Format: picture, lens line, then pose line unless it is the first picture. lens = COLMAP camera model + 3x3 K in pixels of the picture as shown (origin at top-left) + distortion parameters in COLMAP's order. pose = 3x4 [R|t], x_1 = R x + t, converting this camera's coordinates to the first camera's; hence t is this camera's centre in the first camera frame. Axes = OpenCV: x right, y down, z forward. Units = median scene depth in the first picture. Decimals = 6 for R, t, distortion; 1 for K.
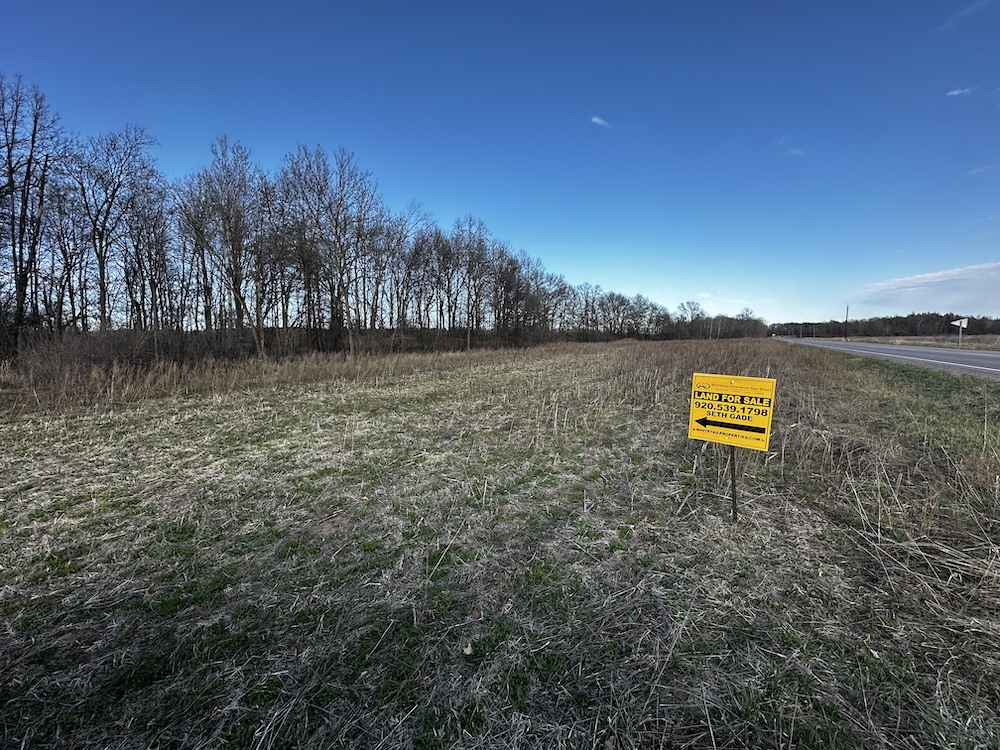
lens RADIAL K [[401.1, 0, 498.3], [0, 401.1, 374.1], [0, 0, 1]] dist [0.000275, -0.000044]
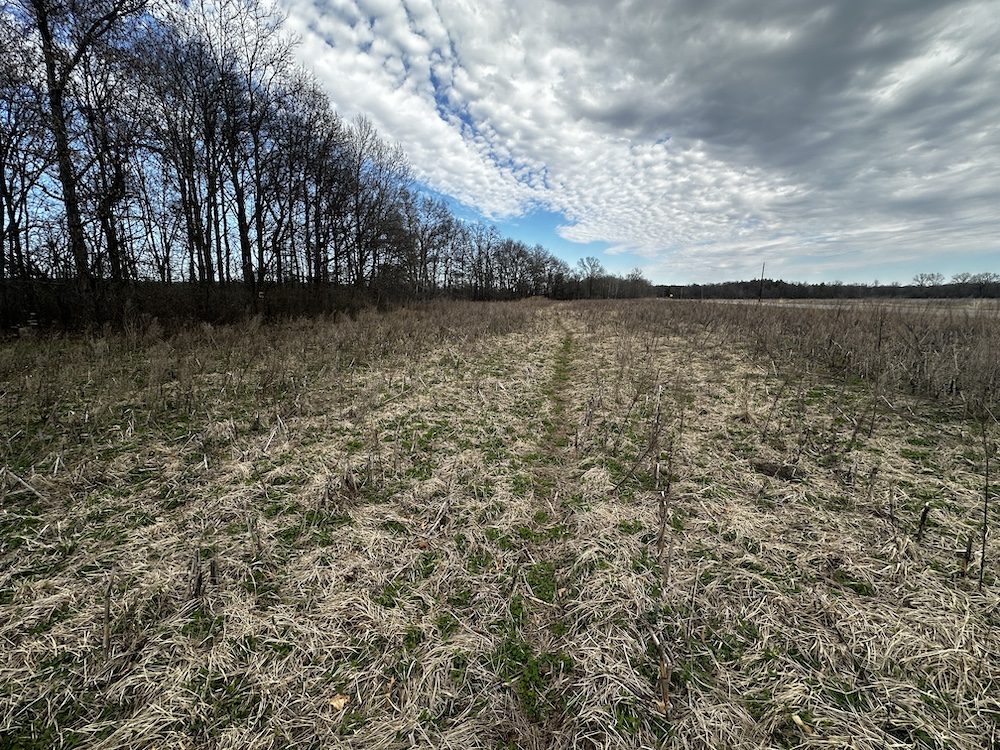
lens RADIAL K [[401.1, 0, 499.9], [0, 401.1, 377.0], [0, 0, 1]] dist [0.000275, -0.000044]
pose [[0.963004, -0.038870, 0.266671, 0.036687], [0.009742, 0.993918, 0.109695, -0.015730], [-0.269313, -0.103039, 0.957525, 0.195950]]
